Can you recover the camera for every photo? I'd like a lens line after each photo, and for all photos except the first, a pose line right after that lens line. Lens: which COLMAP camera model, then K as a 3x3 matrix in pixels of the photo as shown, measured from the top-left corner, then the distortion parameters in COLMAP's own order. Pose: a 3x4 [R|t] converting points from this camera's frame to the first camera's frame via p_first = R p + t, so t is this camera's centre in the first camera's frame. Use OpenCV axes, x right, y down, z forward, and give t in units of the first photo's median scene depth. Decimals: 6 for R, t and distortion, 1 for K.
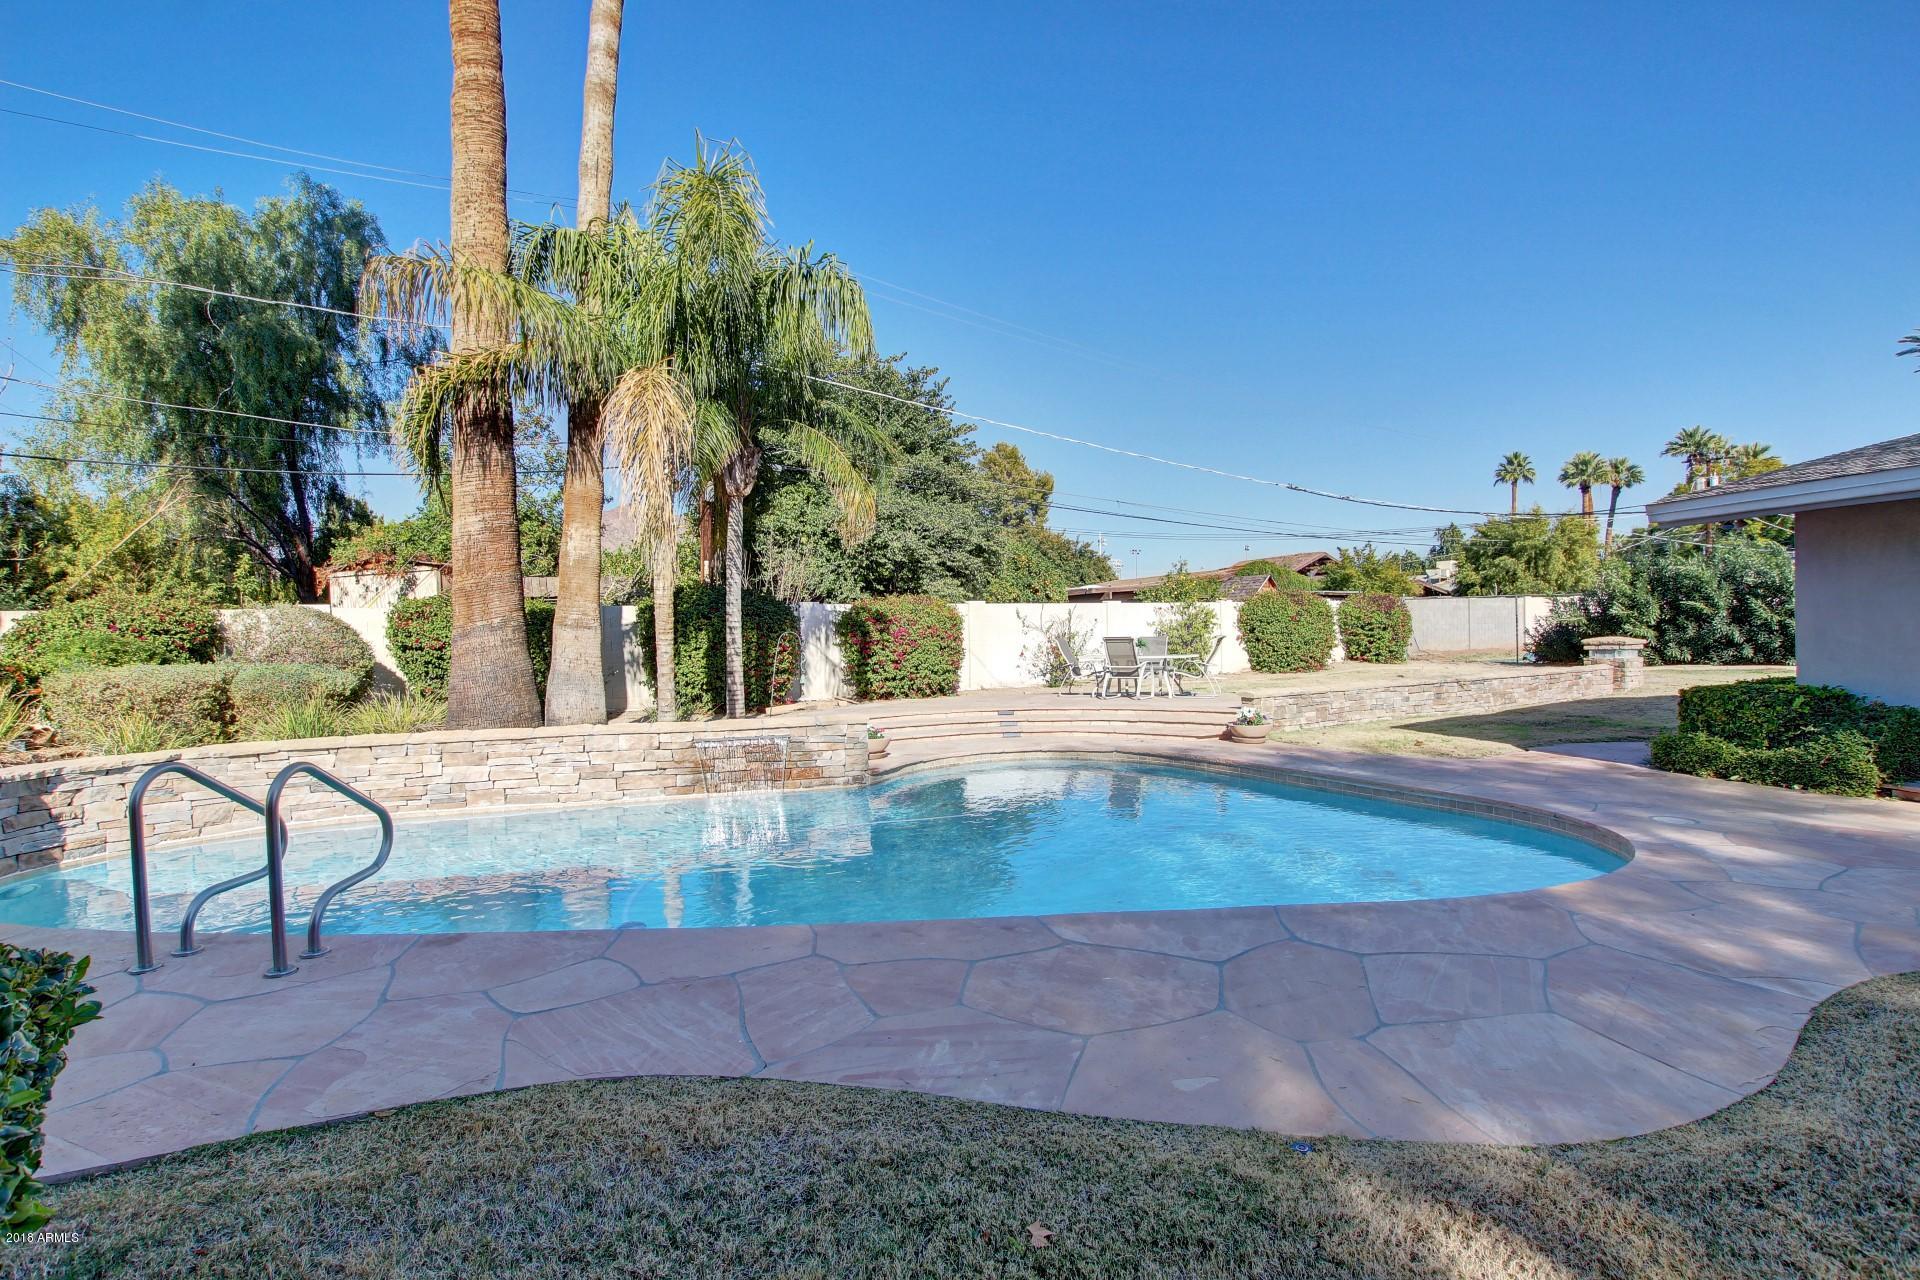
lens RADIAL K [[889.1, 0, 963.6], [0, 889.1, 641.5], [0, 0, 1]] dist [-0.004901, -0.000169]
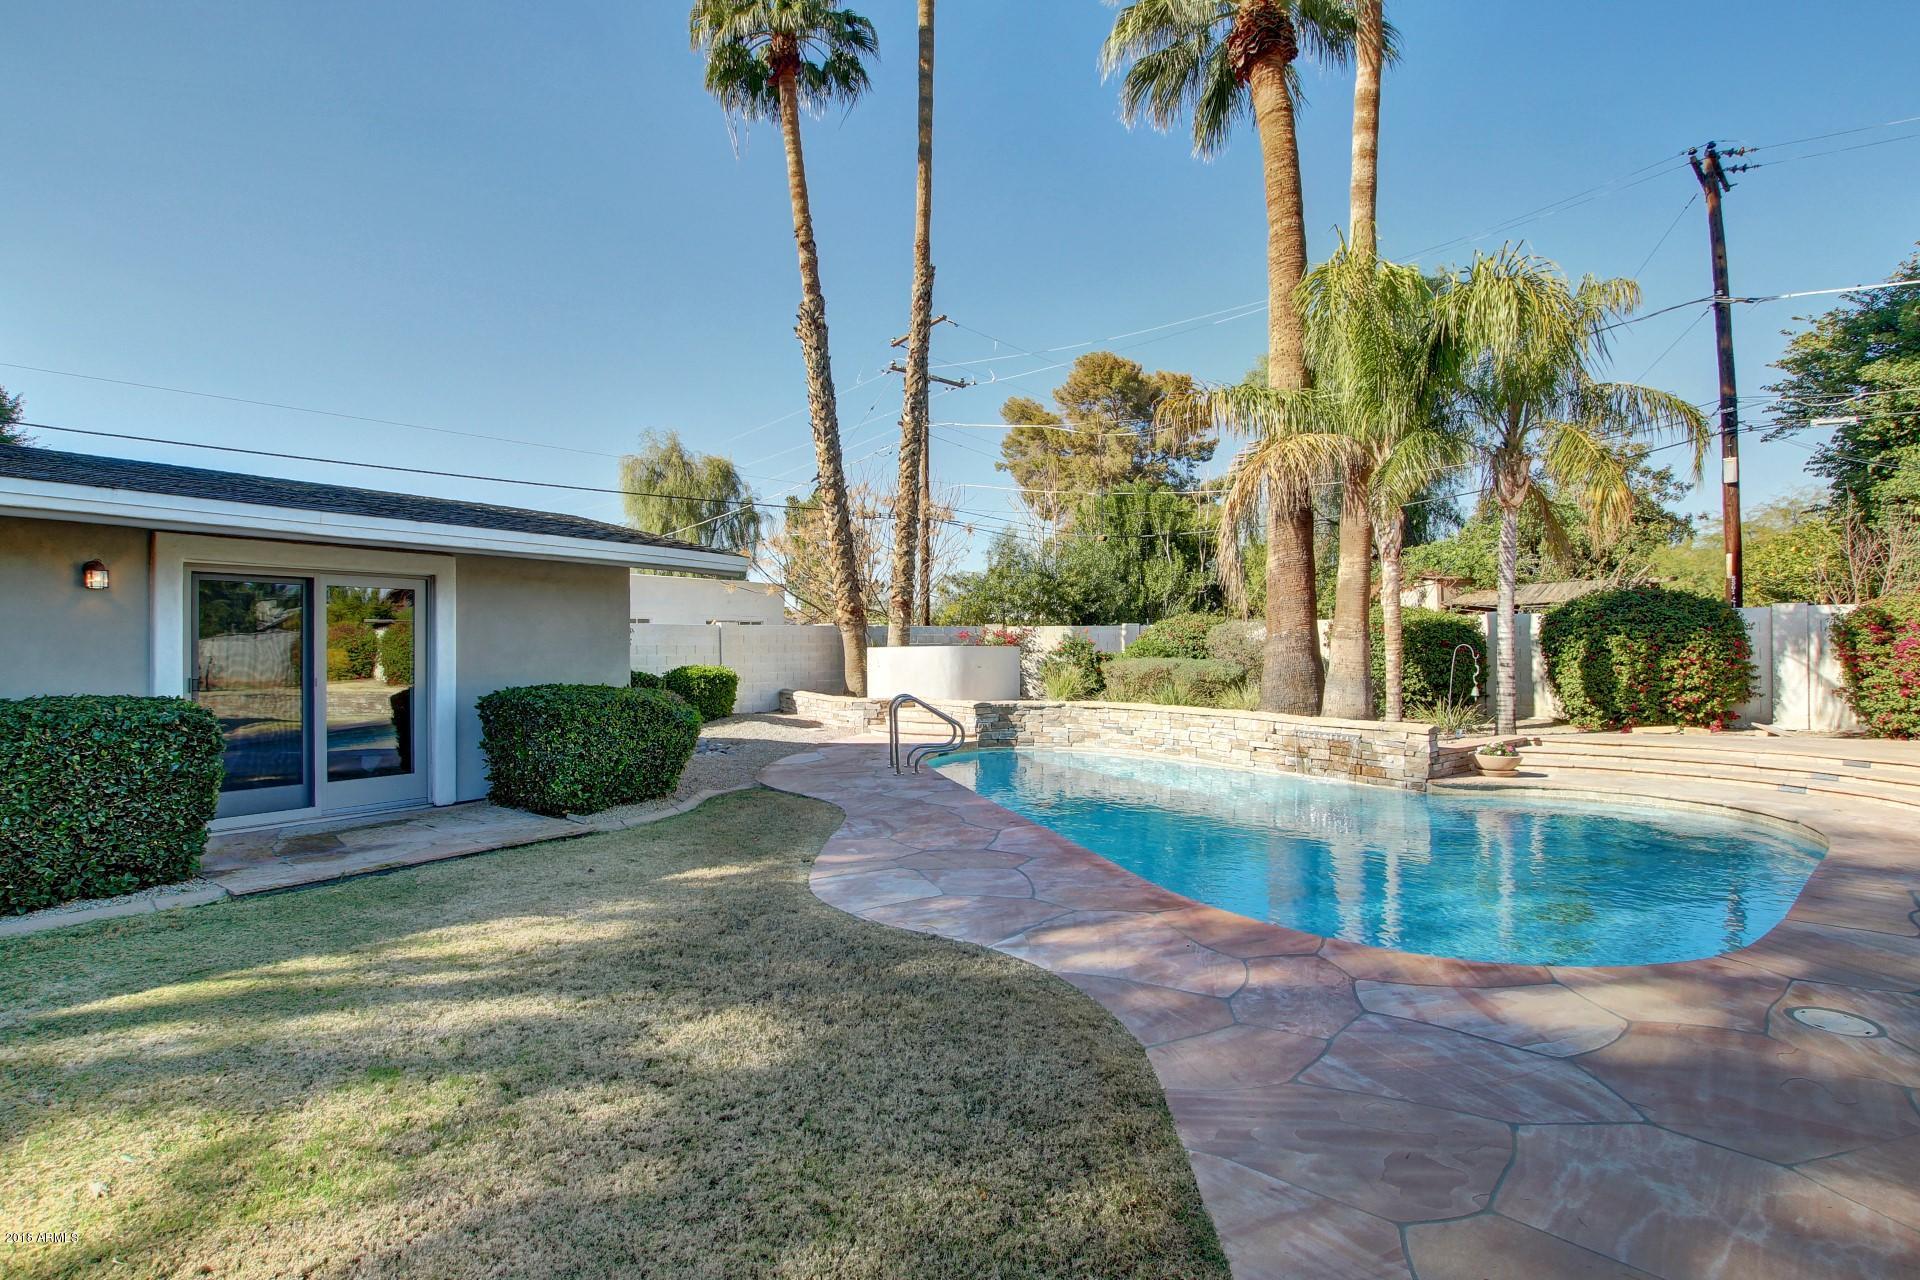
lens RADIAL K [[889.1, 0, 963.7], [0, 889.1, 643.0], [0, 0, 1]] dist [-0.004901, -0.000169]
pose [[0.258844, 0.010498, -0.965862, 0.759065], [-0.010323, 0.999914, 0.008101, -0.016806], [0.965864, 0.007874, 0.258930, 0.214161]]
